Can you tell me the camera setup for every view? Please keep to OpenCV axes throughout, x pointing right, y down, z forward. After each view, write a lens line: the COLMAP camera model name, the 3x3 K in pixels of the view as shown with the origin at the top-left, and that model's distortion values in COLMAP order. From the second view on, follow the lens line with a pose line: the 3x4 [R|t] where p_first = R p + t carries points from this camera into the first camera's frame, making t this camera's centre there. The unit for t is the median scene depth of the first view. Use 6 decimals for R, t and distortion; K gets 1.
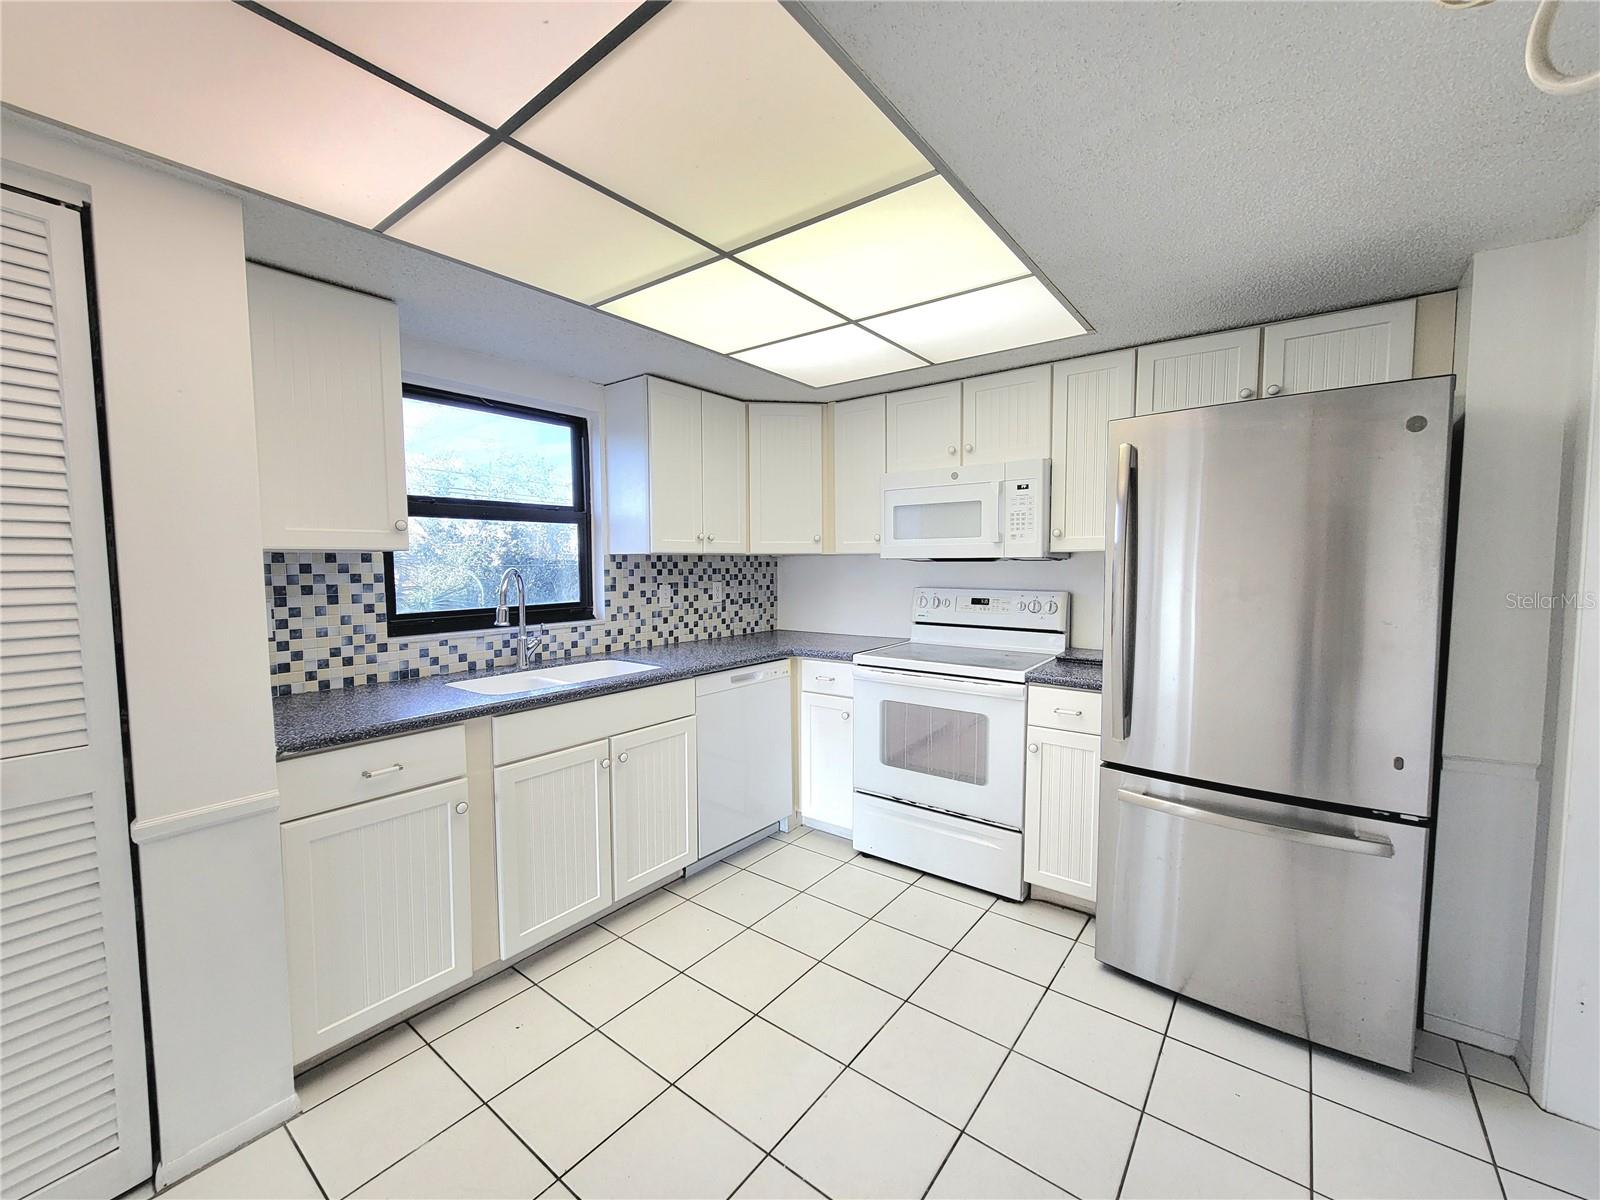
lens RADIAL K [[649.5, 0, 801.1], [0, 649.5, 606.3], [0, 0, 1]] dist [0.001521, -0.000651]
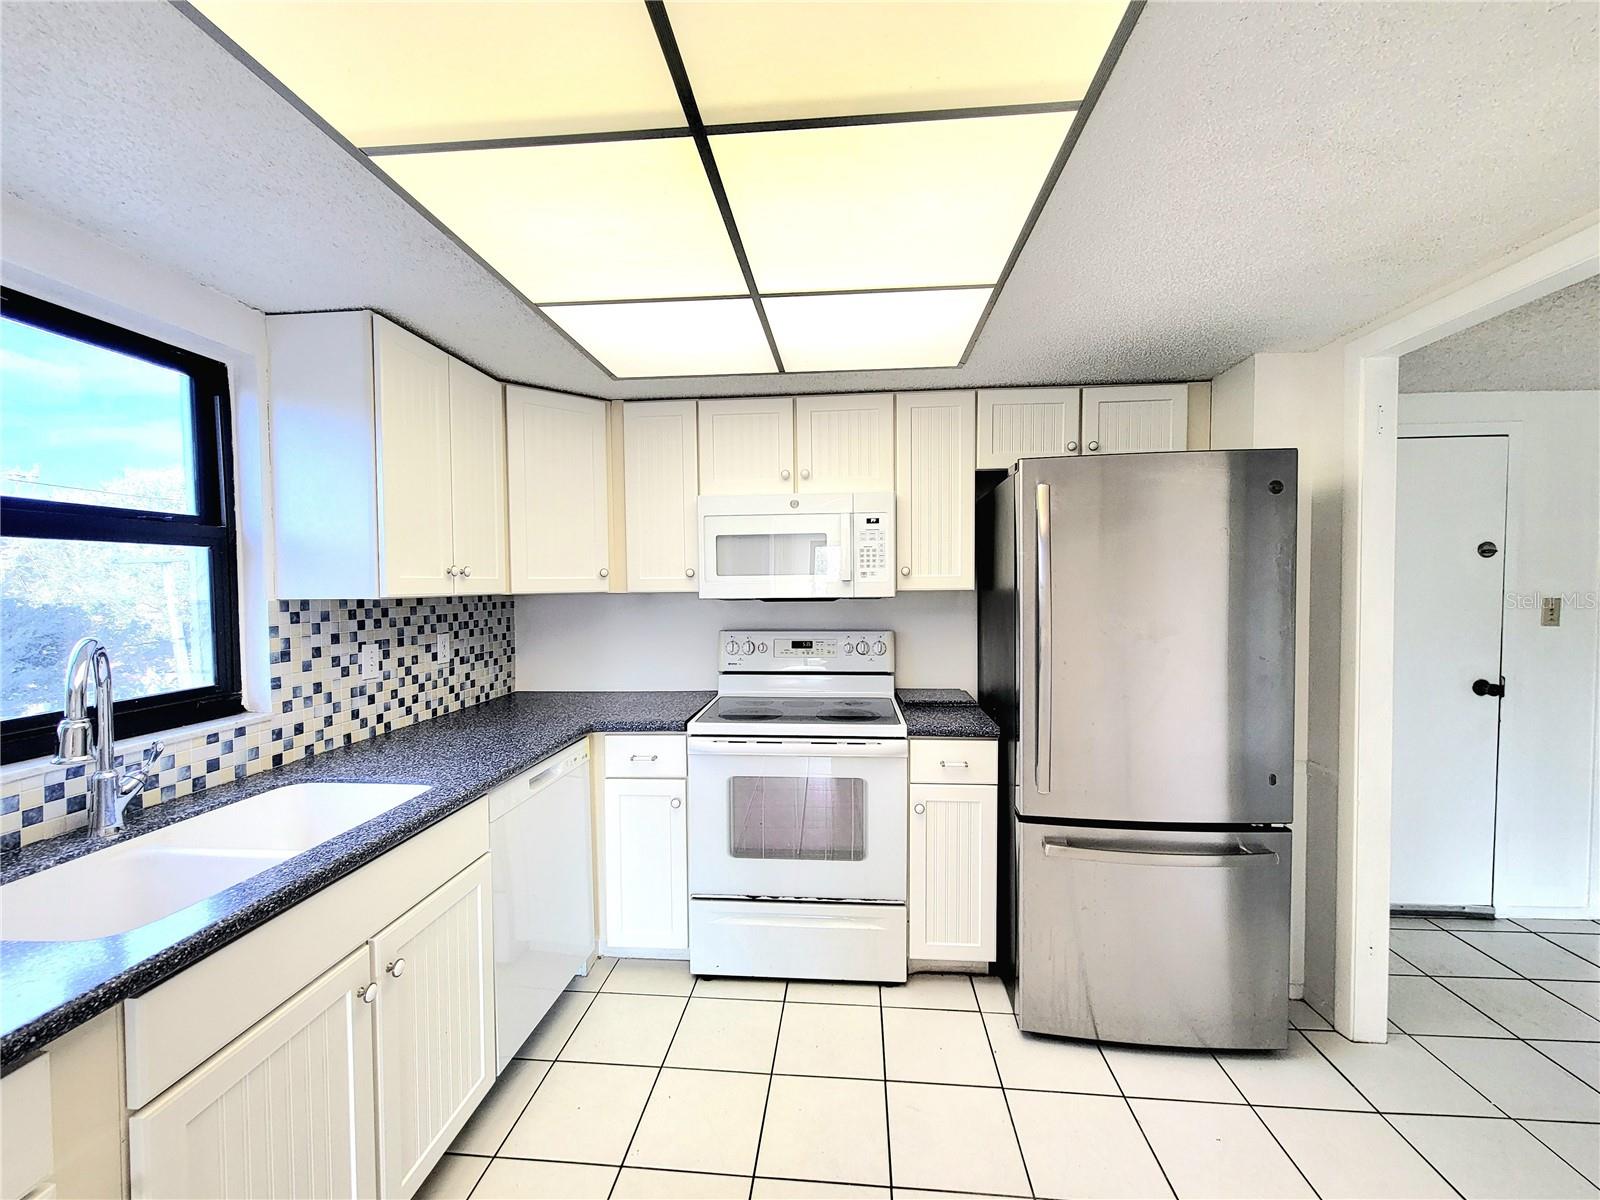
lens RADIAL K [[649.5, 0, 800.3], [0, 649.5, 604.8], [0, 0, 1]] dist [0.001521, -0.000651]
pose [[0.842355, -0.021365, 0.538499, -0.214669], [0.043483, 0.998650, -0.028398, -0.038315], [-0.537166, 0.047337, 0.842147, 0.253553]]
